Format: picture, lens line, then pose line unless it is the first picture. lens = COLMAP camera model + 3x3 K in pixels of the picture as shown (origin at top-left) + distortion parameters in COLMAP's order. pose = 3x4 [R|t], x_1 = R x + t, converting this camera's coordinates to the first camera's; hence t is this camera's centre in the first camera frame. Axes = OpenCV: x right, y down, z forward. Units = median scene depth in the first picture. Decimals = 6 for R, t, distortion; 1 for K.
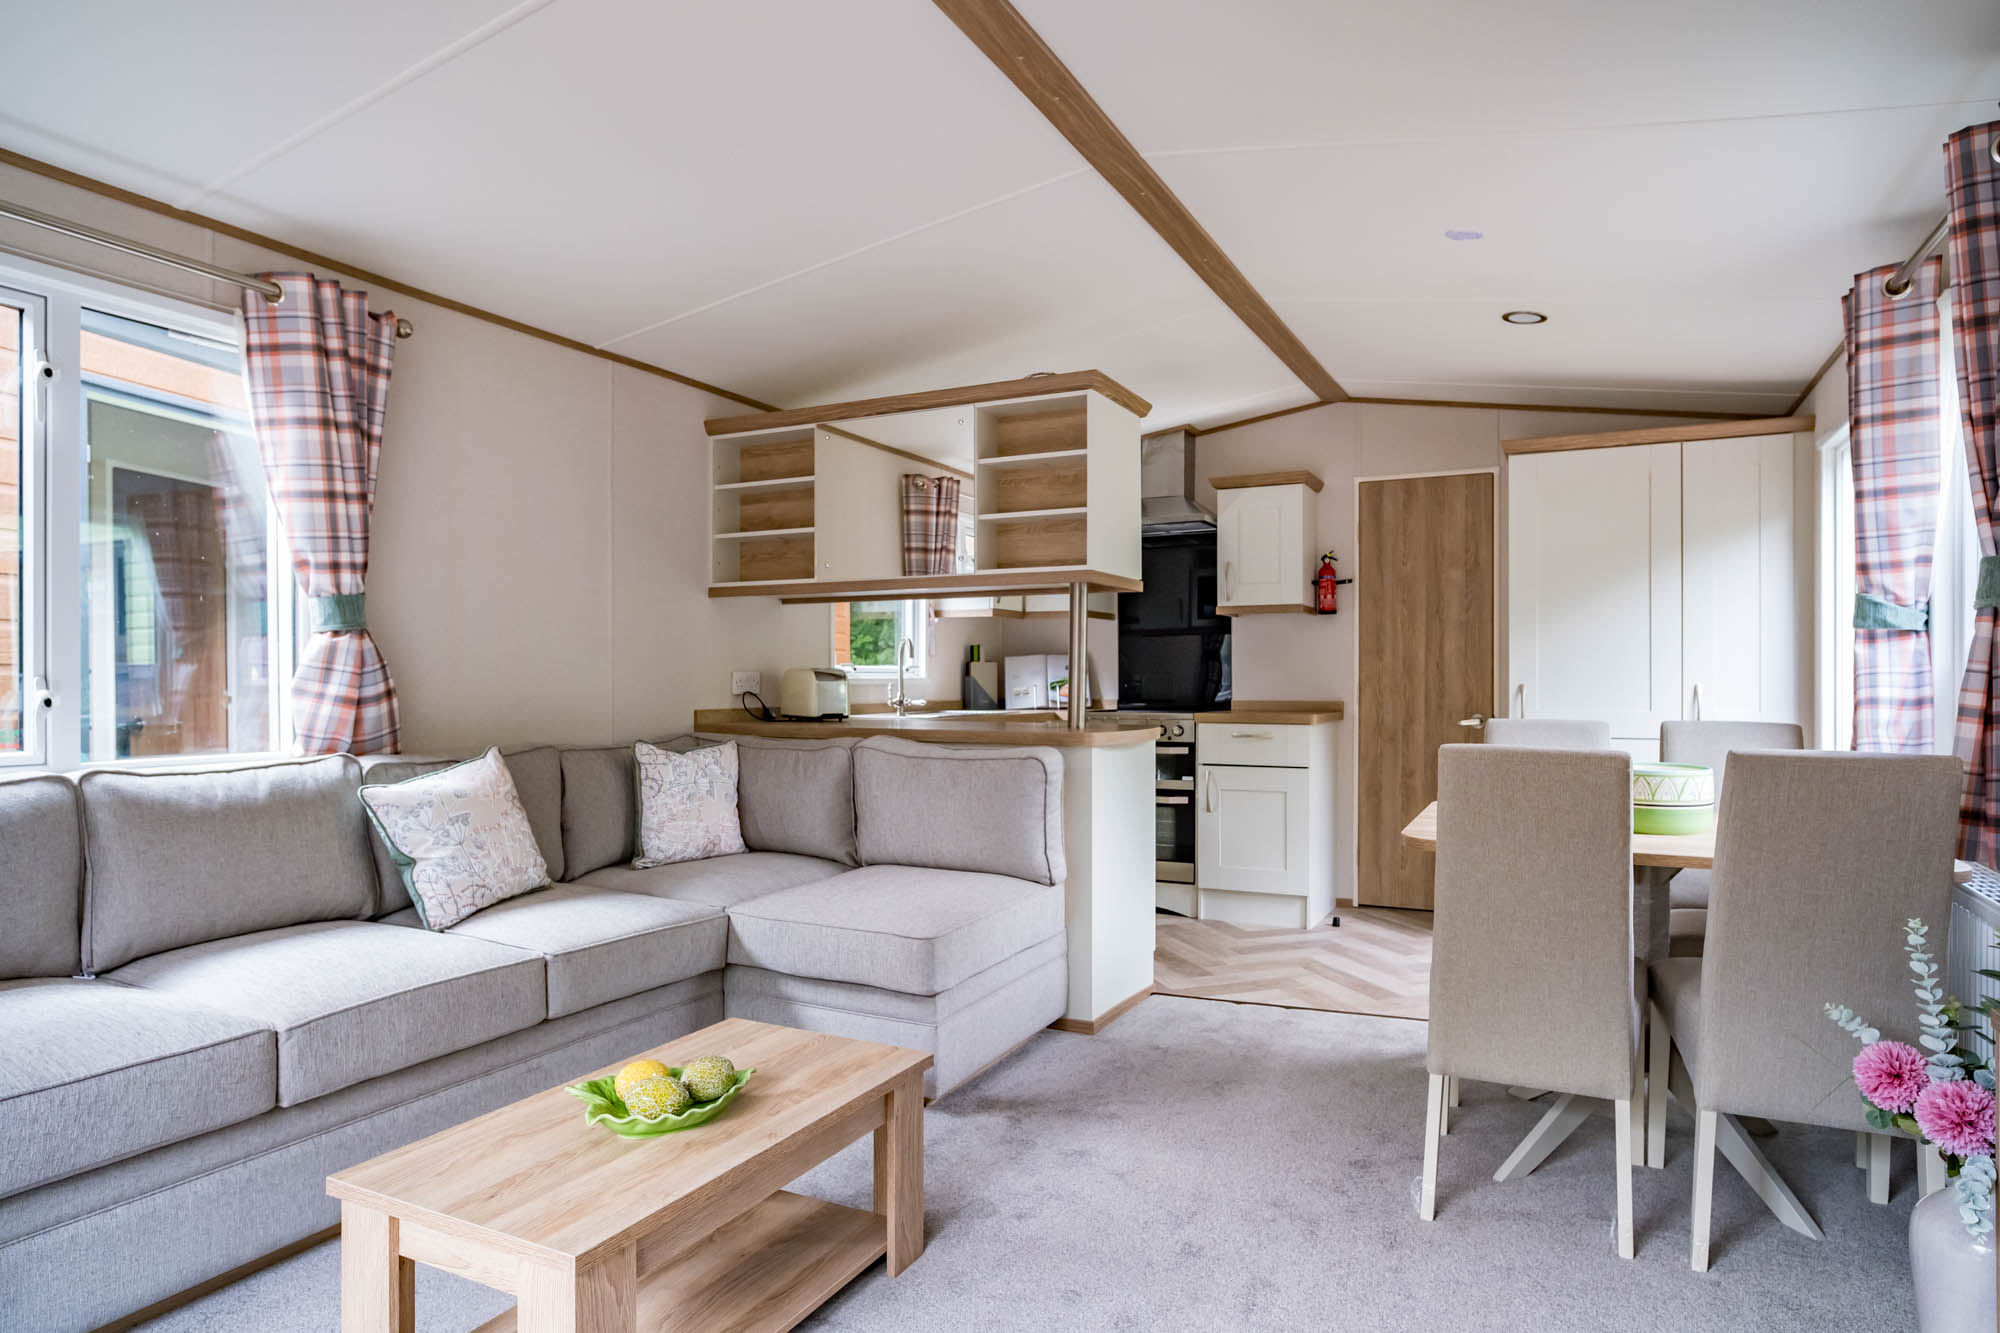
lens RADIAL K [[1151.7, 0, 997.0], [0, 1151.7, 693.6], [0, 0, 1]] dist [-0.035133, 0.024712]
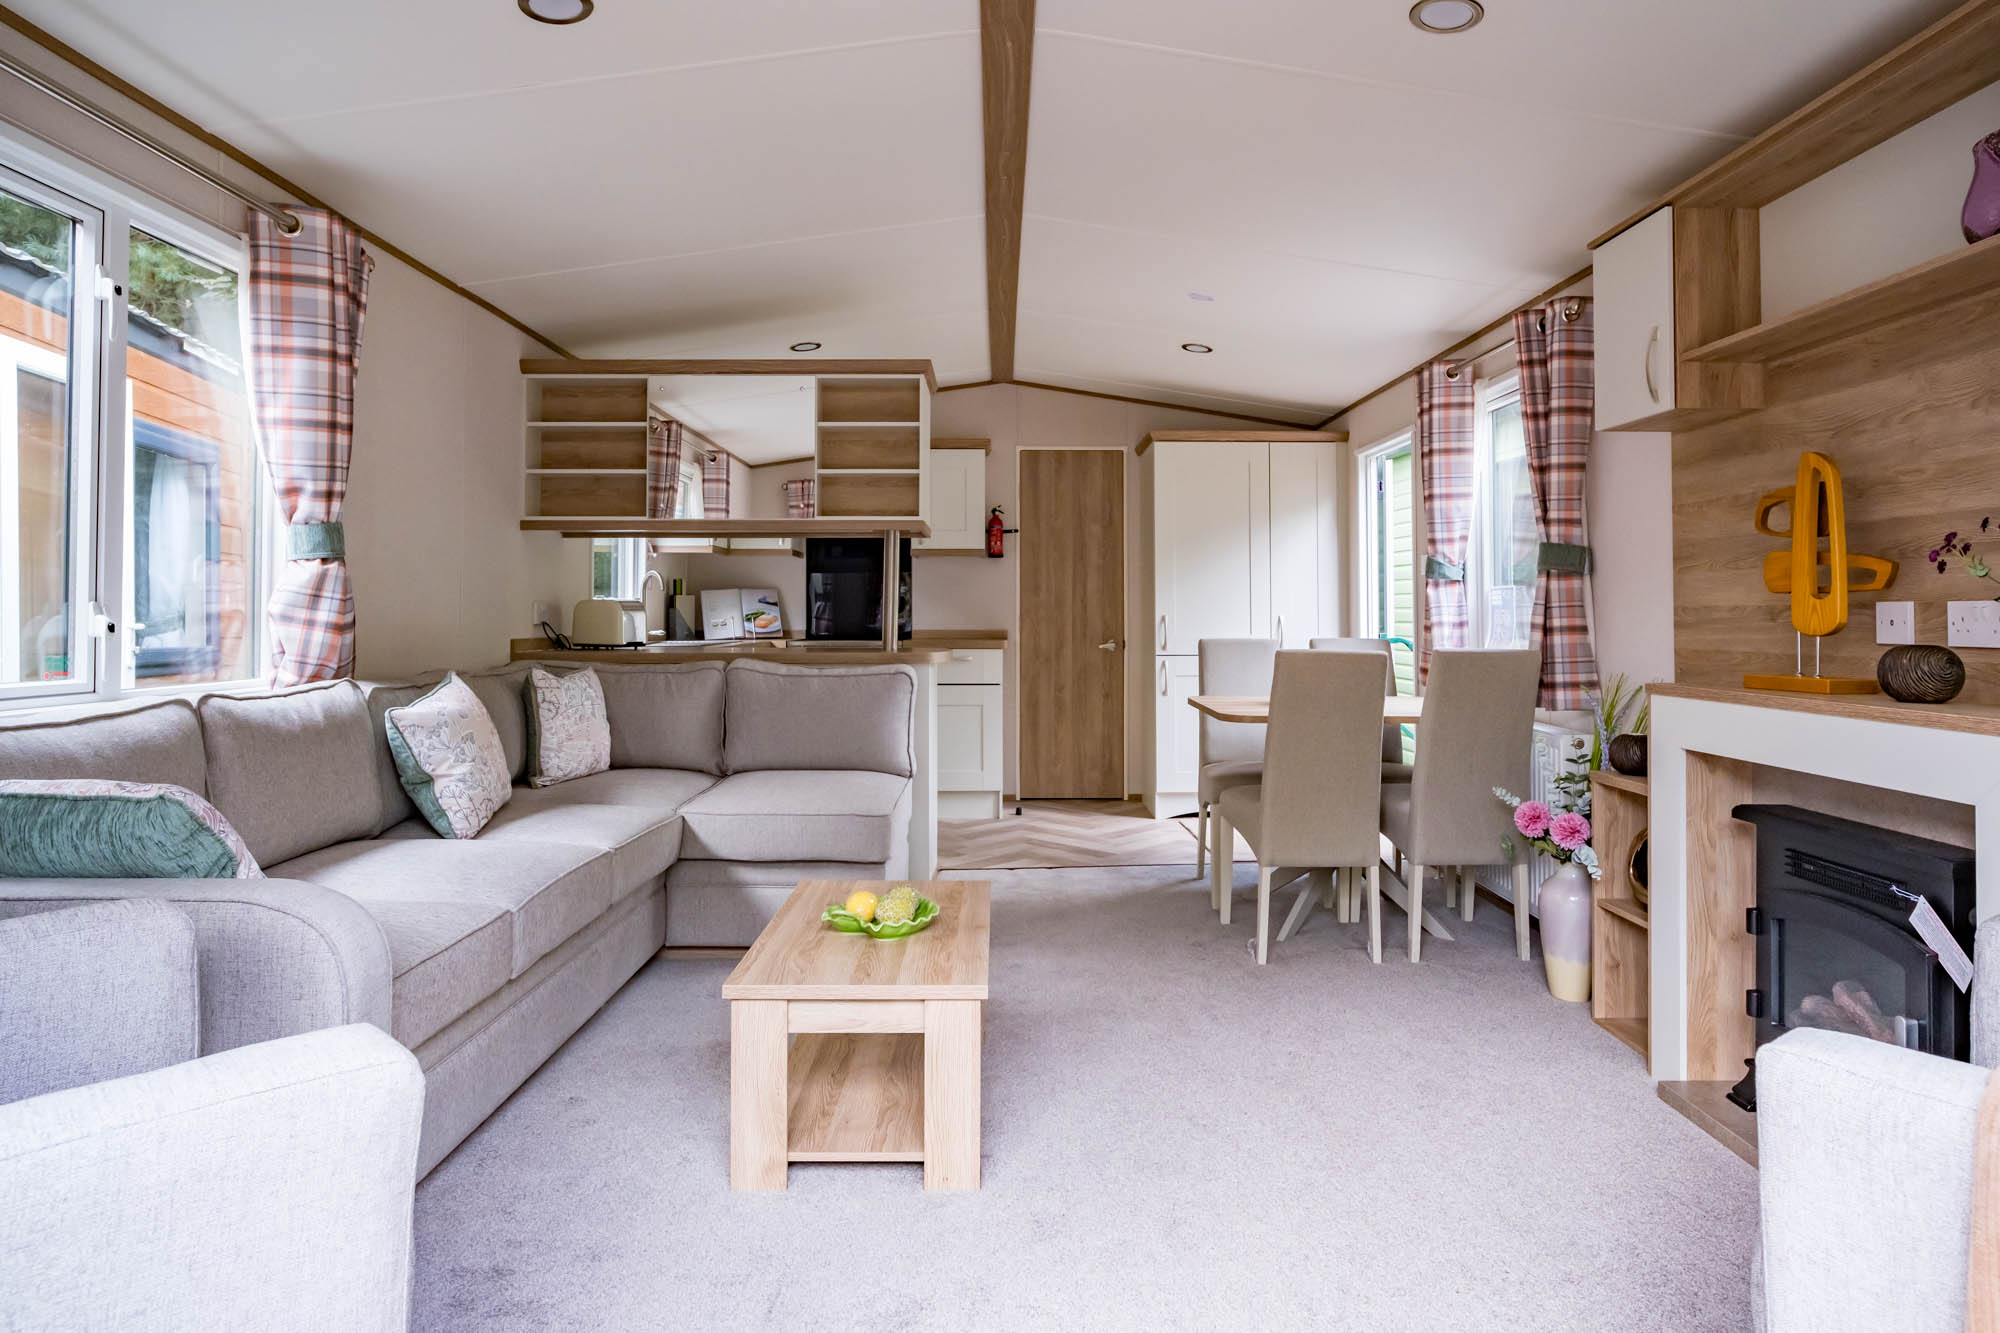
lens RADIAL K [[1175.3, 0, 1003.7], [0, 1175.3, 605.3], [0, 0, 1]] dist [-0.046760, 0.028013]
pose [[0.890284, 0.004824, 0.455380, -0.510877], [0.004782, 0.999790, -0.019940, 0.010177], [-0.455380, 0.019930, 0.890074, -0.190029]]
